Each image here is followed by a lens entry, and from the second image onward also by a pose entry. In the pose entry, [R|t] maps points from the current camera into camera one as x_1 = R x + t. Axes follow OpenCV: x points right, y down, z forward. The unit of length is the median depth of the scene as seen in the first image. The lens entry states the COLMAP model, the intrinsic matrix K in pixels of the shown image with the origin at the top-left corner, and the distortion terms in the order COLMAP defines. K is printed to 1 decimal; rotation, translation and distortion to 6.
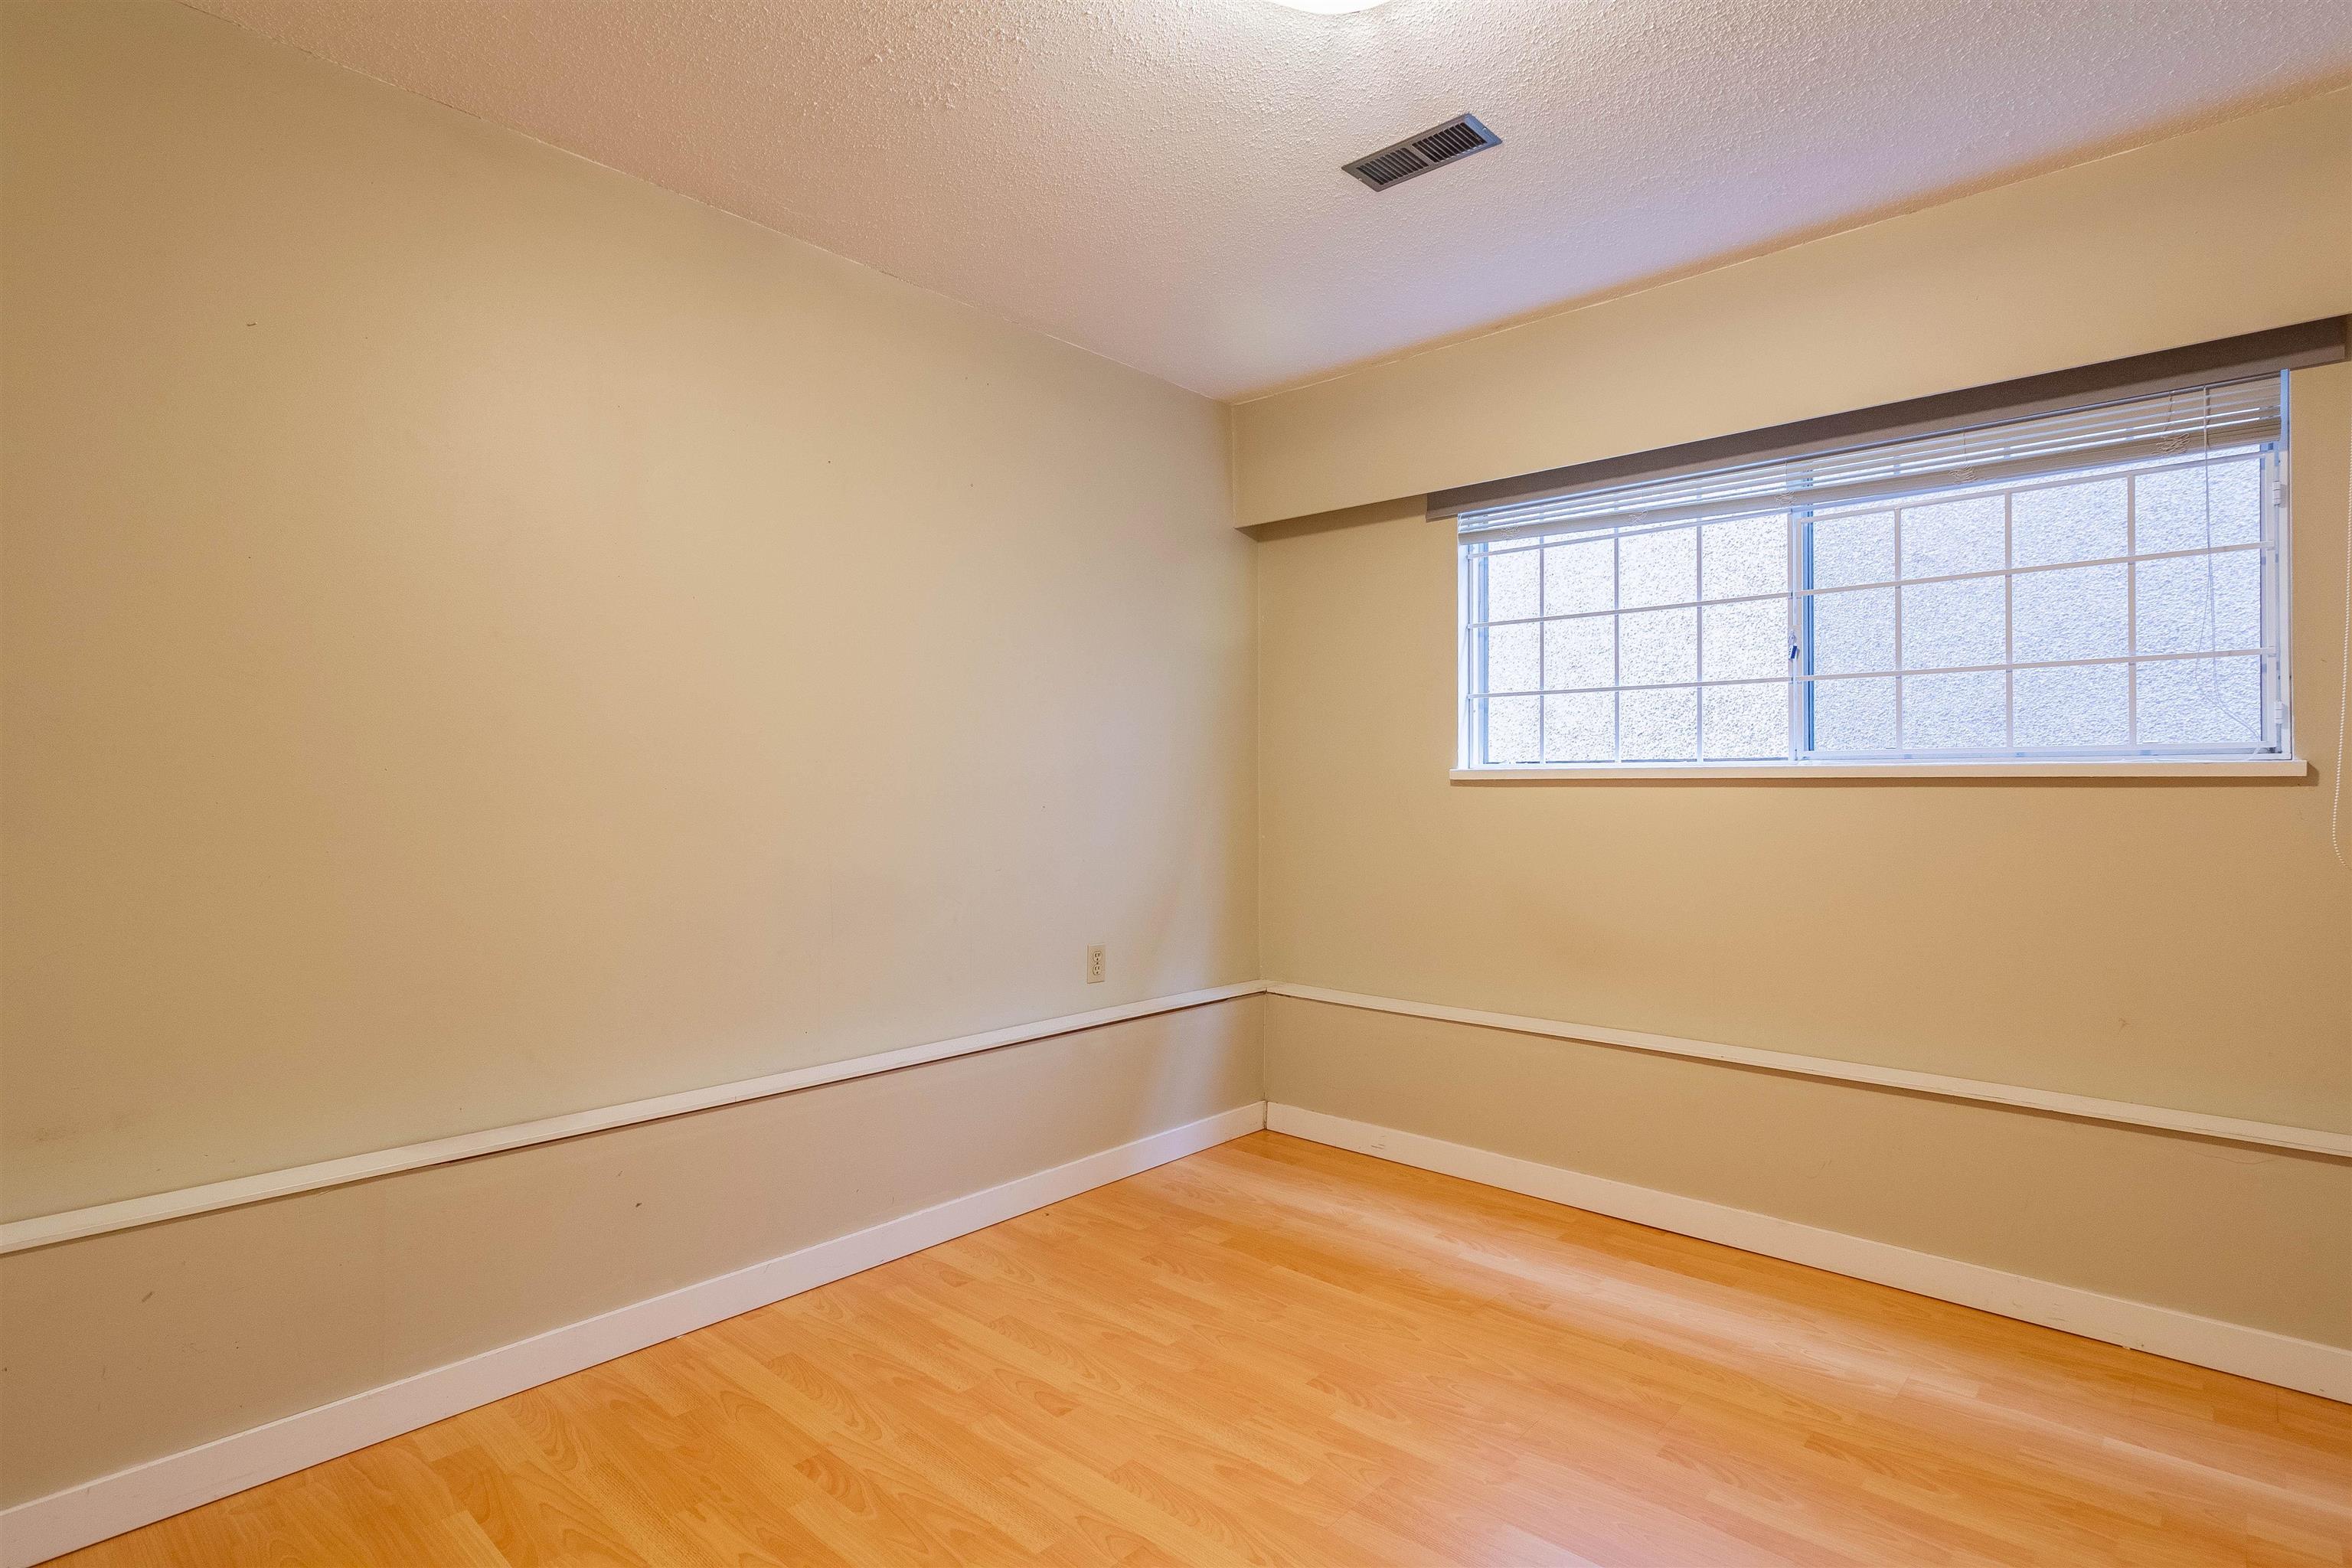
lens RADIAL K [[1076.1, 0, 1175.7], [0, 1076.1, 775.2], [0, 0, 1]] dist [0.001075, 0.000360]
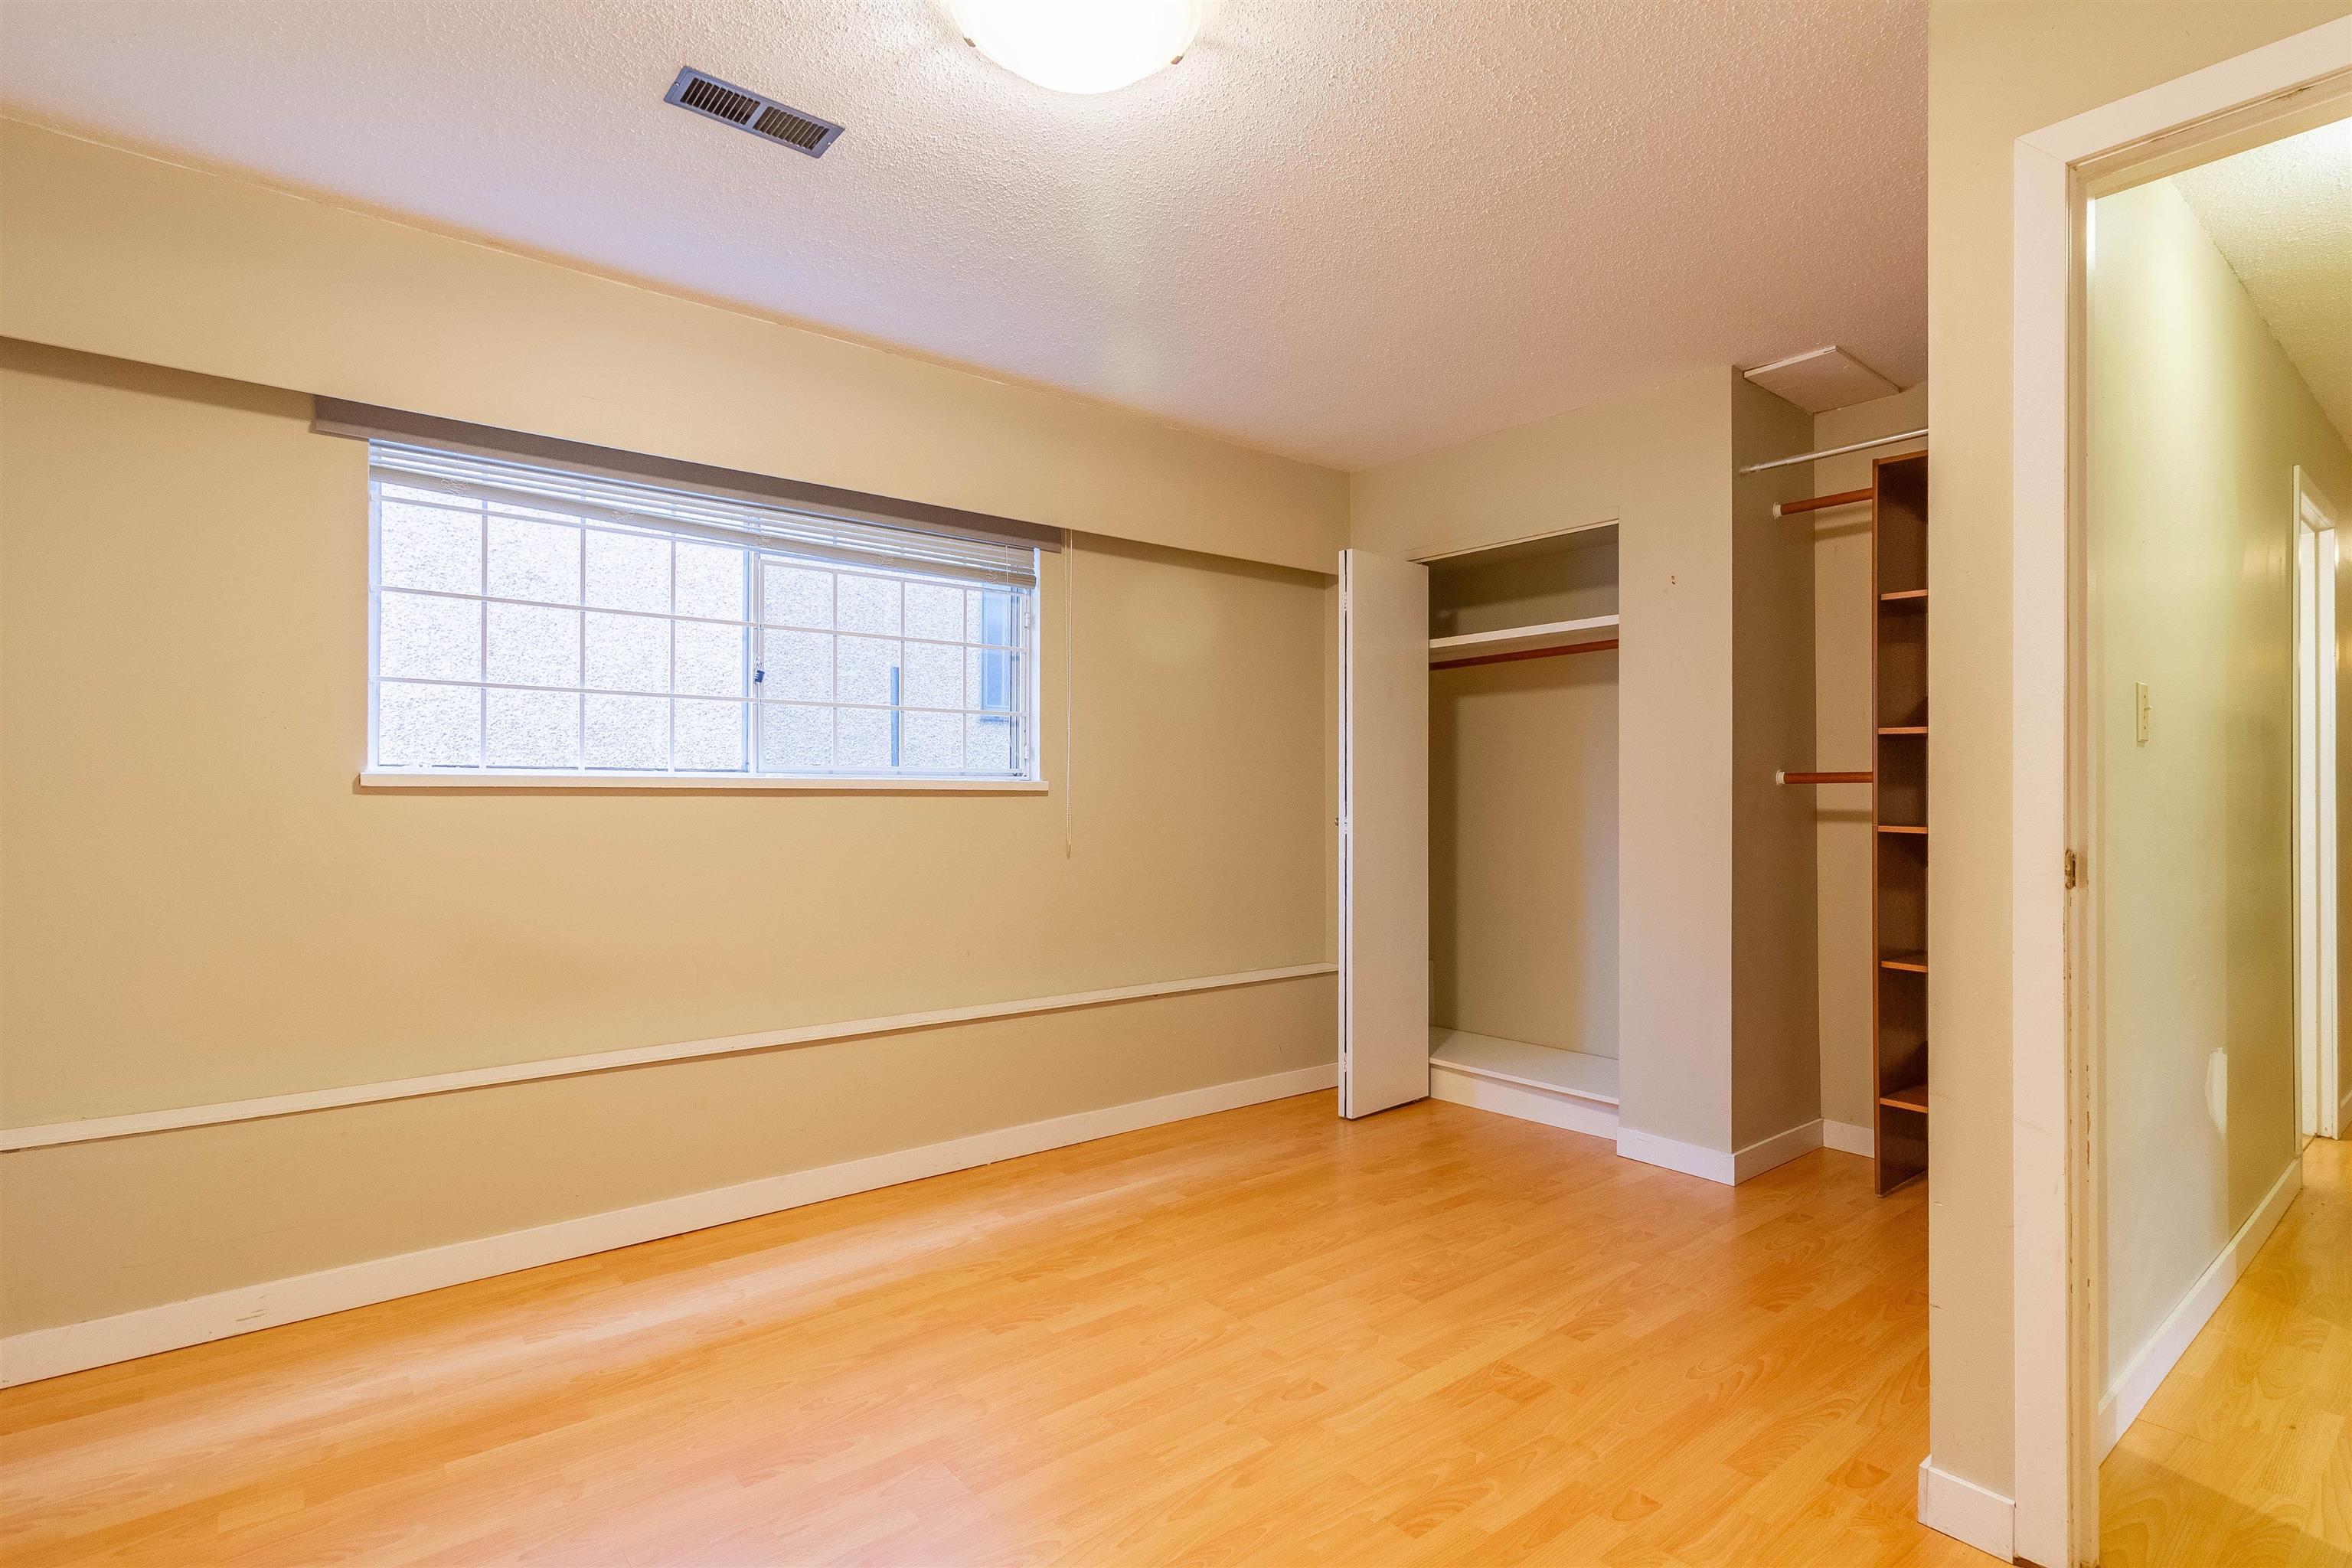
lens RADIAL K [[1107.2, 0, 1176.0], [0, 1107.2, 784.0], [0, 0, 1]] dist [0.000383, -0.000001]
pose [[0.200431, 0.011787, 0.979637, -0.509442], [-0.012963, 0.999872, -0.009378, 0.003582], [-0.979622, -0.010819, 0.200559, 0.362536]]
